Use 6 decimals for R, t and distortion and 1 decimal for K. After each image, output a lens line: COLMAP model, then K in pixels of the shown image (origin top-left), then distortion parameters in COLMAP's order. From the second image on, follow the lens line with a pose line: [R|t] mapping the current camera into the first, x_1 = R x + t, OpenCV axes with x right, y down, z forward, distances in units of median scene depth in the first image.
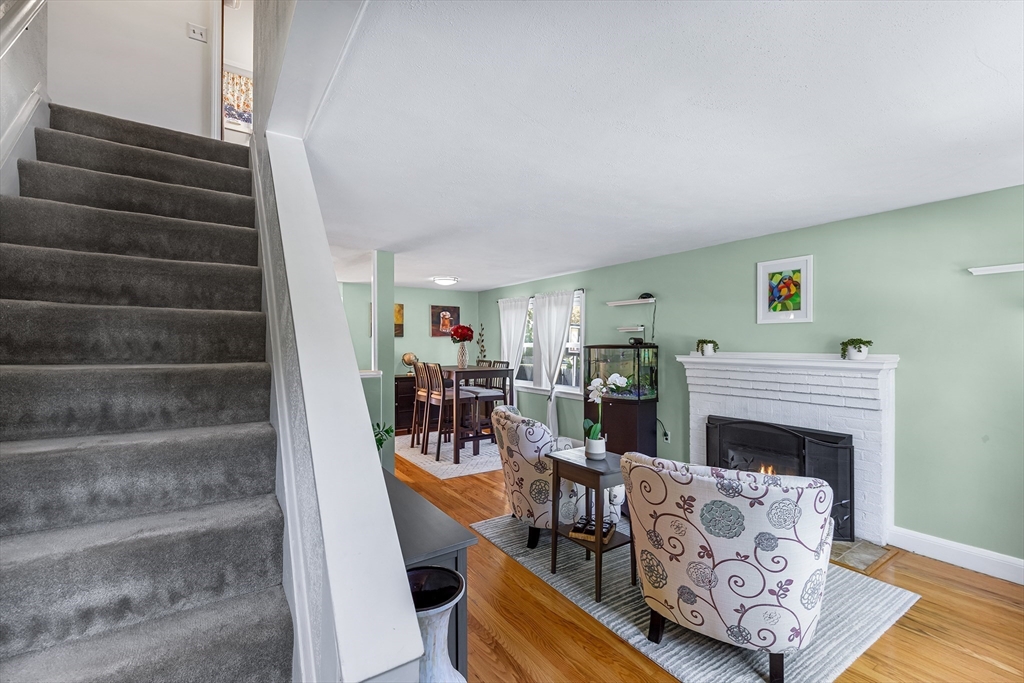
lens RADIAL K [[439.4, 0, 512.0], [0, 439.4, 341.5], [0, 0, 1]] dist [-0.002836, -0.000442]
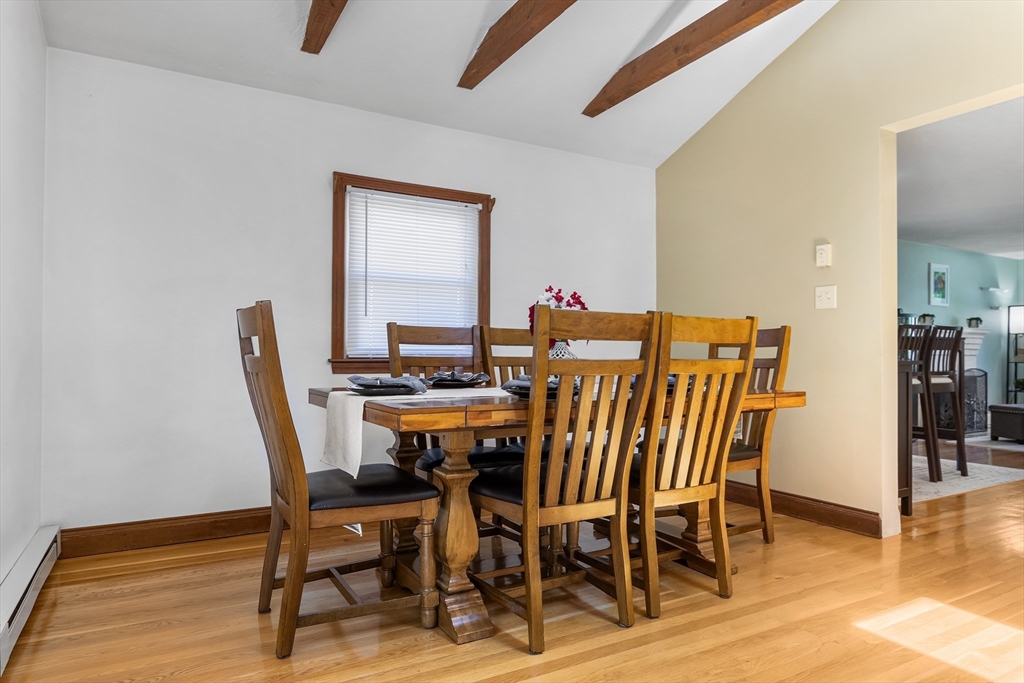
lens RADIAL K [[597.8, 0, 512.0], [0, 597.8, 341.5], [0, 0, 1]] dist [0.001544, -0.000929]
pose [[0.088416, 0.019149, 0.995900, -1.552277], [-0.014736, 0.999731, -0.017915, 0.139270], [-0.995975, -0.013092, 0.088674, 2.228911]]
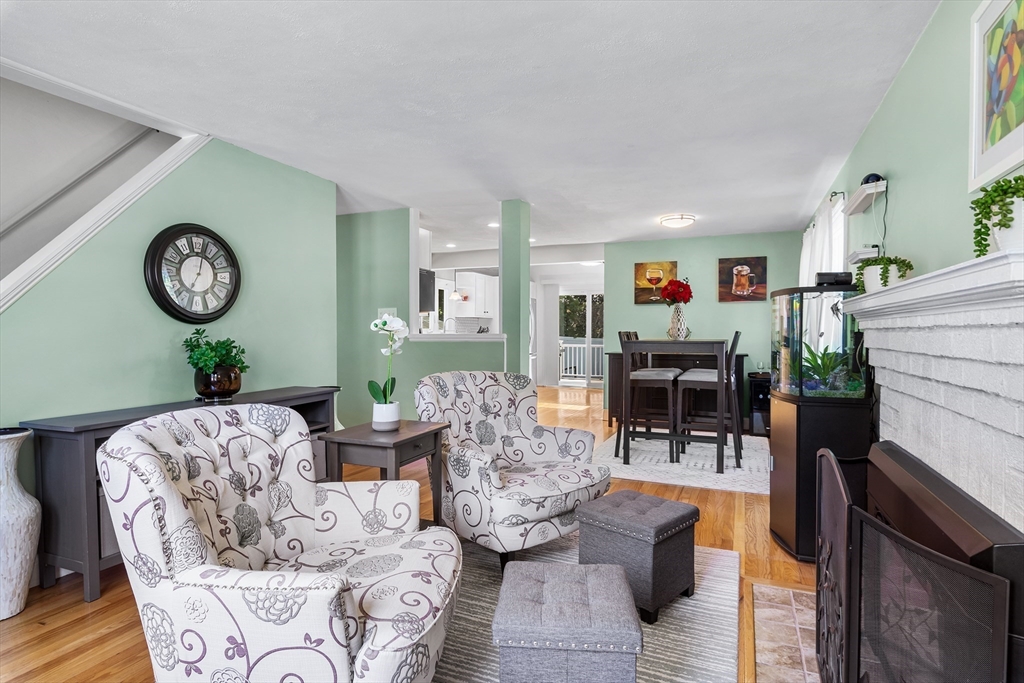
lens RADIAL K [[526.0, 0, 512.0], [0, 526.0, 341.5], [0, 0, 1]] dist [-0.001134, -0.000150]
pose [[0.547683, 0.017080, -0.836511, 0.725734], [0.003619, 0.999734, 0.022782, 0.067152], [0.836678, -0.015505, 0.547476, 0.478636]]
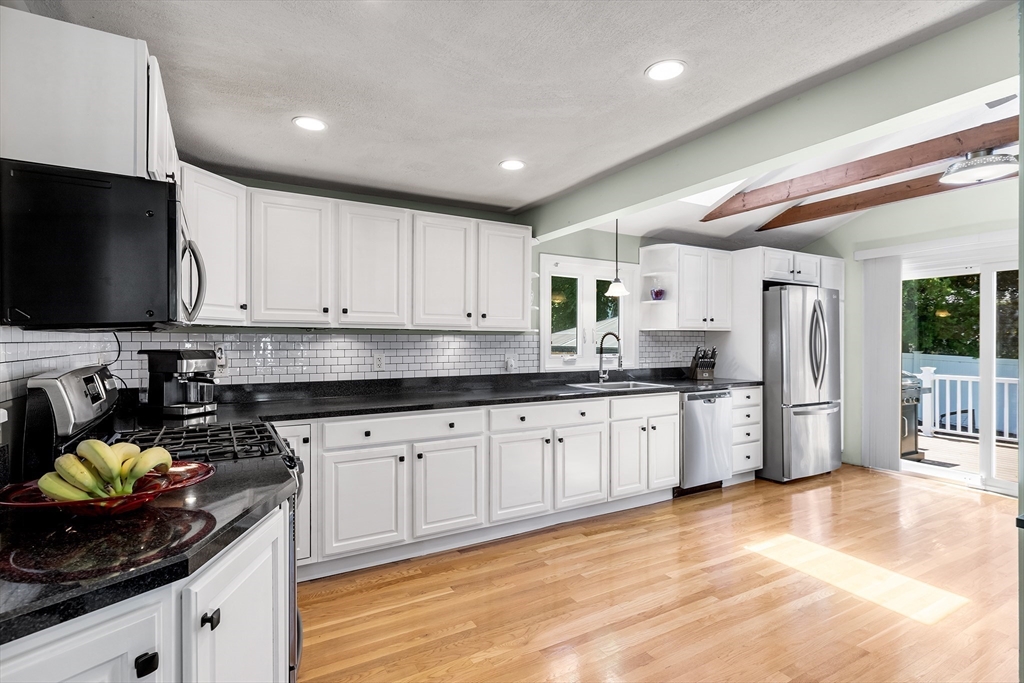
lens RADIAL K [[496.8, 0, 512.0], [0, 496.8, 341.5], [0, 0, 1]] dist [0.000153, 0.000197]
pose [[-0.065643, -0.003070, -0.997838, -0.271707], [0.007738, 0.999964, -0.003585, 0.034979], [0.997813, -0.007957, -0.065617, 1.421168]]
